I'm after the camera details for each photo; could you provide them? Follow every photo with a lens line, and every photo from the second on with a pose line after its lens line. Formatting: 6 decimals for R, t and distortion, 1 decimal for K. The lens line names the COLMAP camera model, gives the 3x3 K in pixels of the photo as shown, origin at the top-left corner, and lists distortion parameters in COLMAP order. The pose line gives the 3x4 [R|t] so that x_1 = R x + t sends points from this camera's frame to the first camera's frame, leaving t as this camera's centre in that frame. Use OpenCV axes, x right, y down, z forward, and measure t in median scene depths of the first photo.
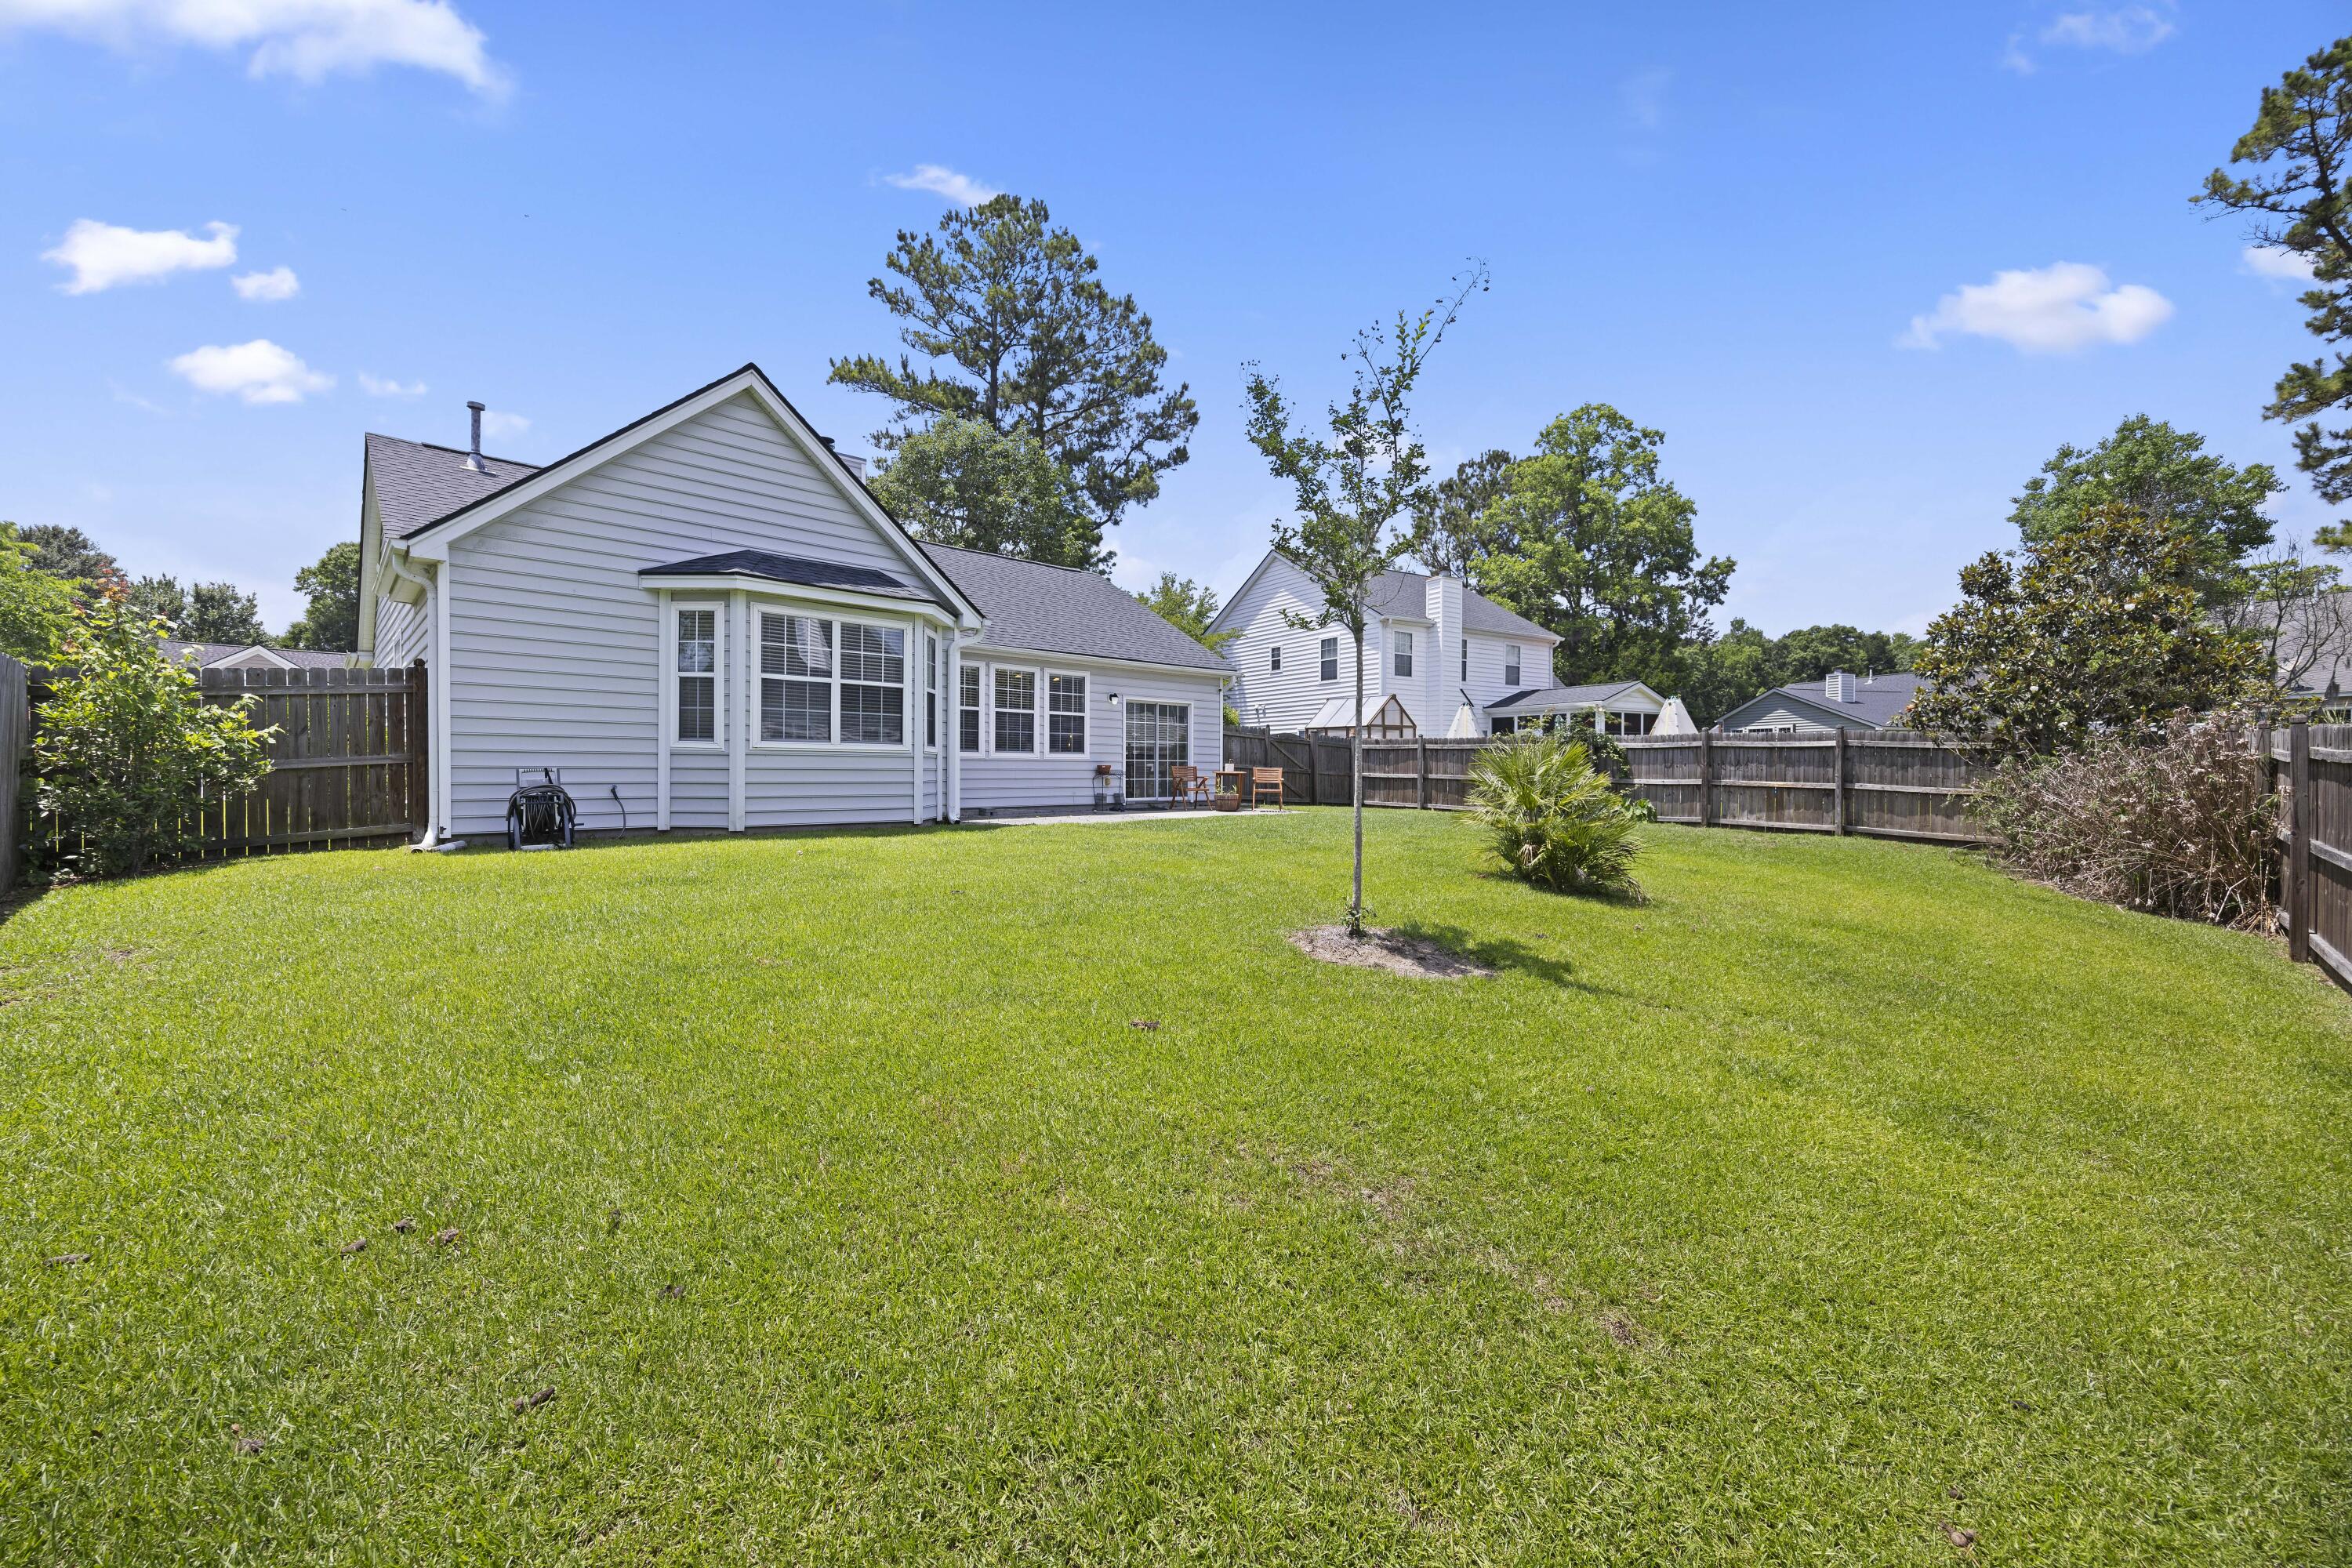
lens RADIAL K [[927.9, 0, 1171.4], [0, 927.9, 790.9], [0, 0, 1]] dist [-0.016960, -0.000164]
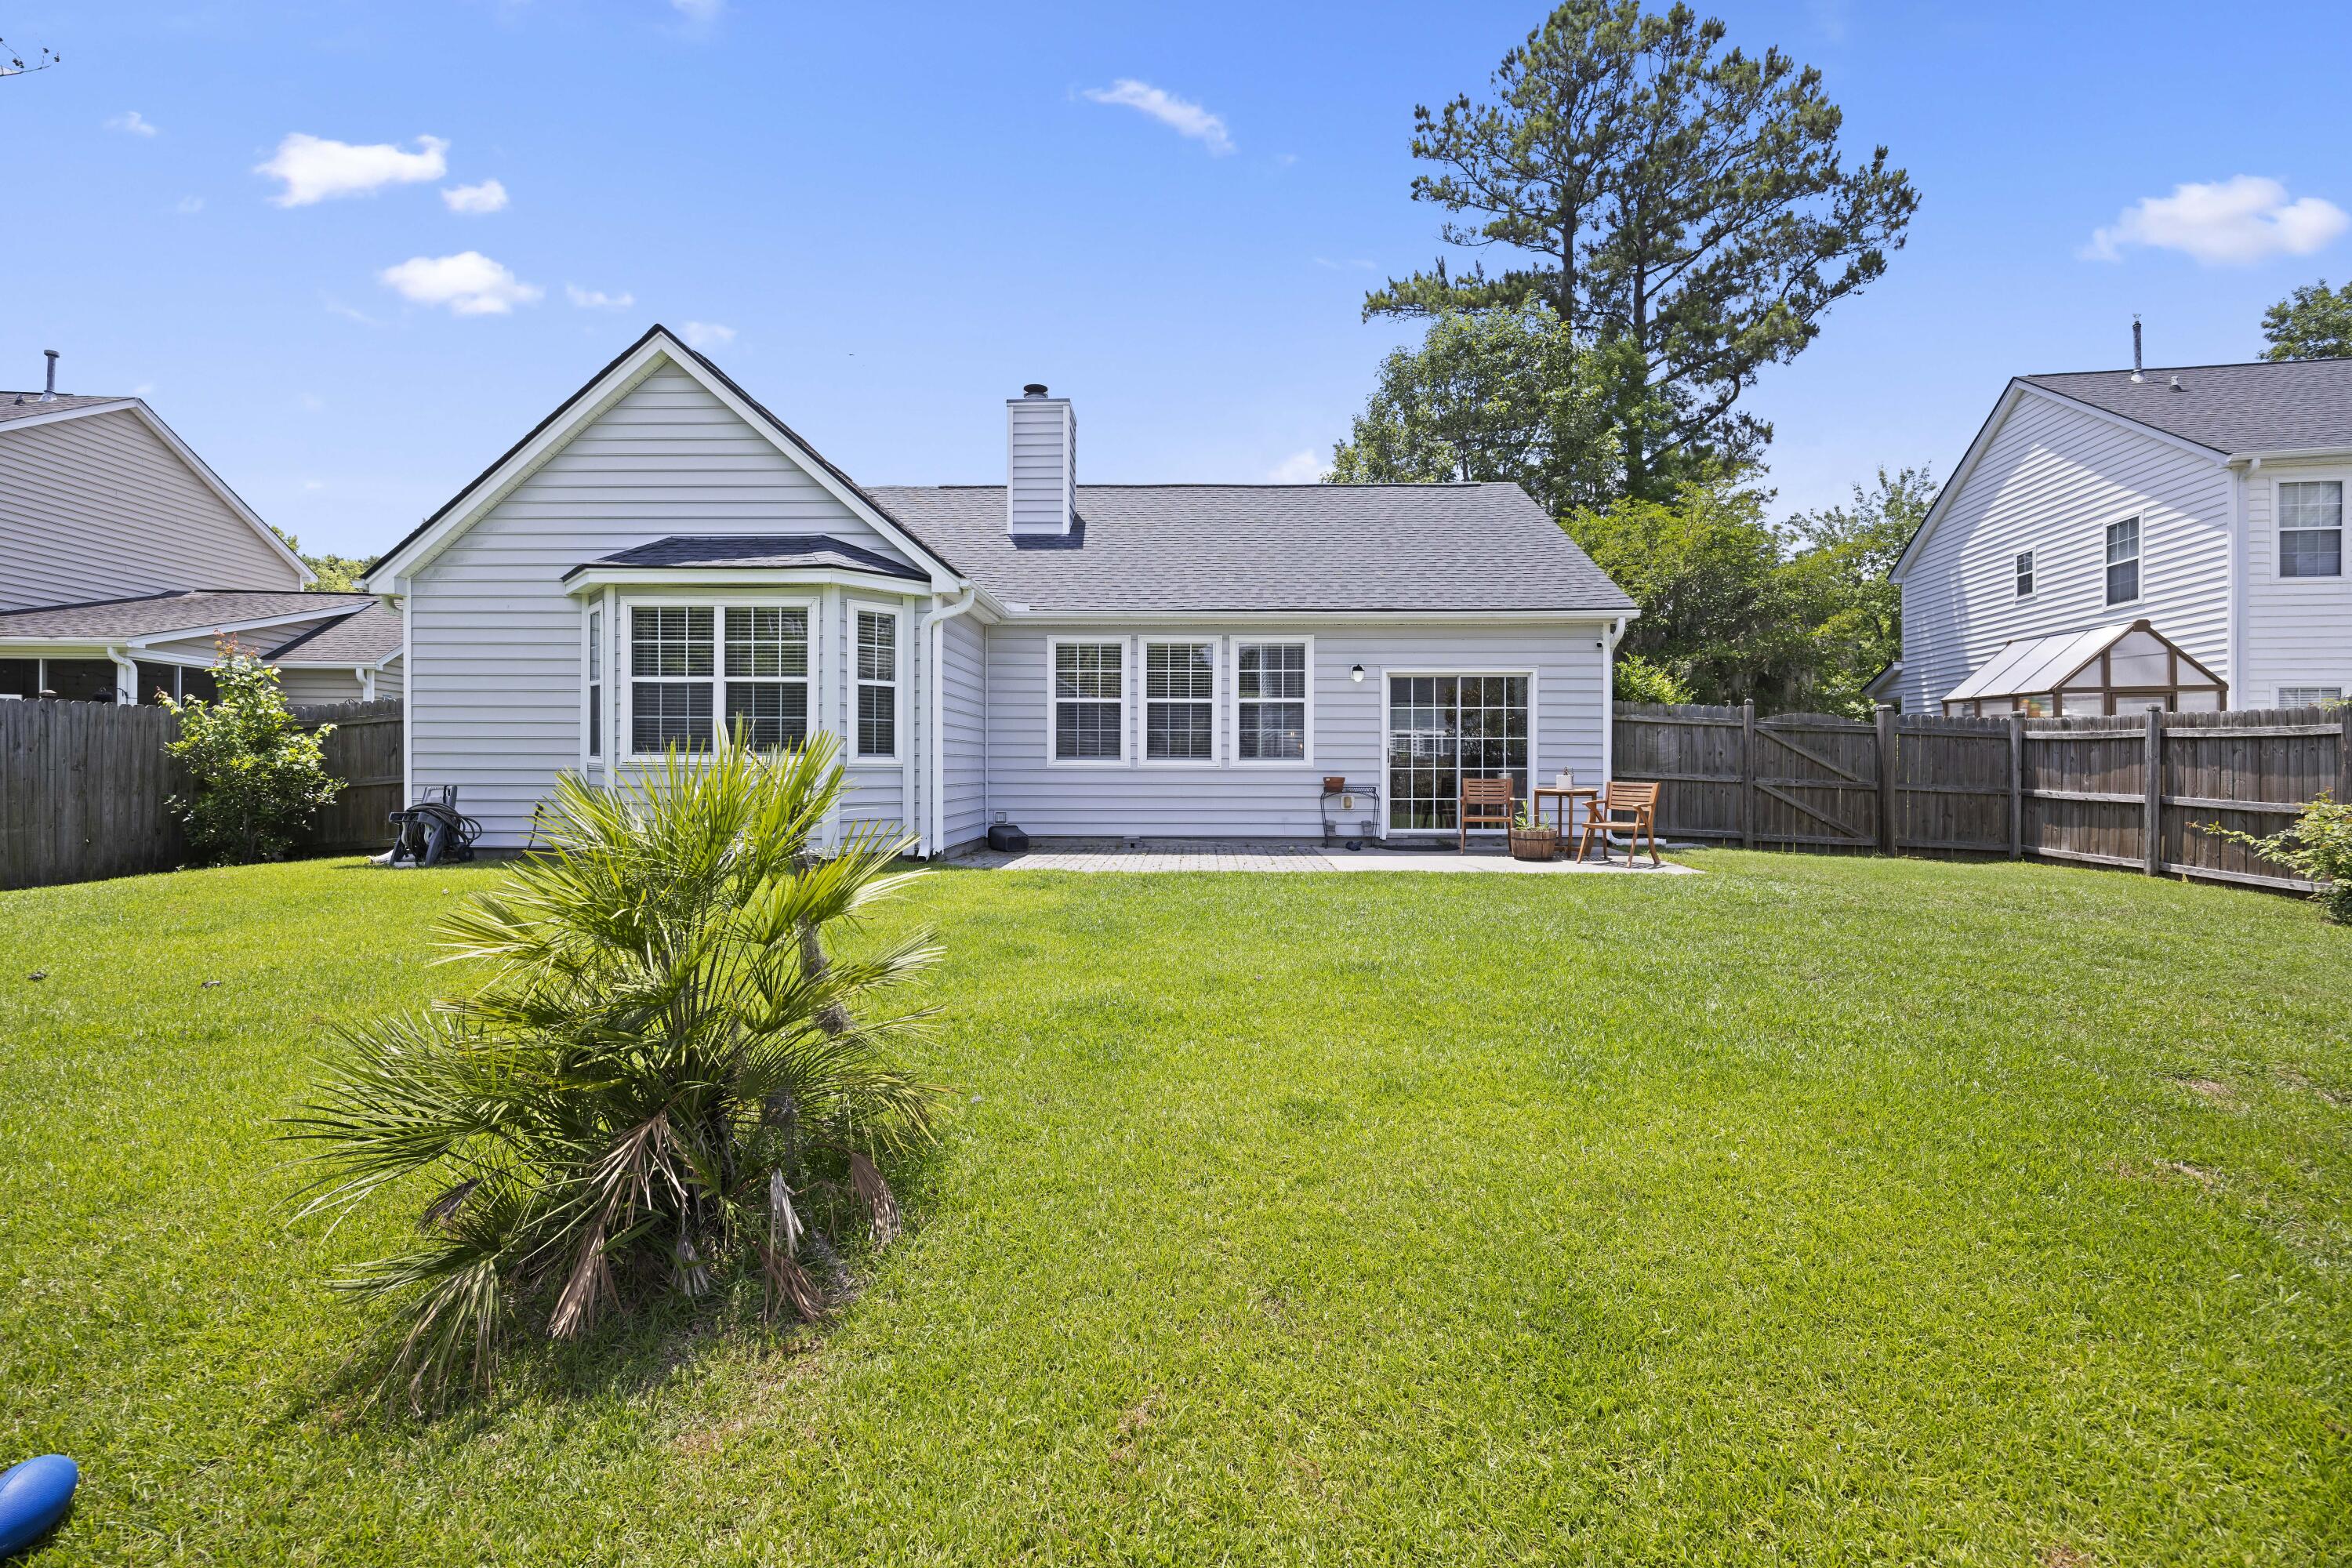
lens RADIAL K [[1049.0, 0, 1180.1], [0, 1049.0, 767.9], [0, 0, 1]] dist [-0.014674, 0.000642]
pose [[0.702363, -0.004087, -0.711808, 0.369469], [-0.014463, 0.999695, -0.020011, -0.017871], [0.711672, 0.024350, 0.702089, 0.409861]]
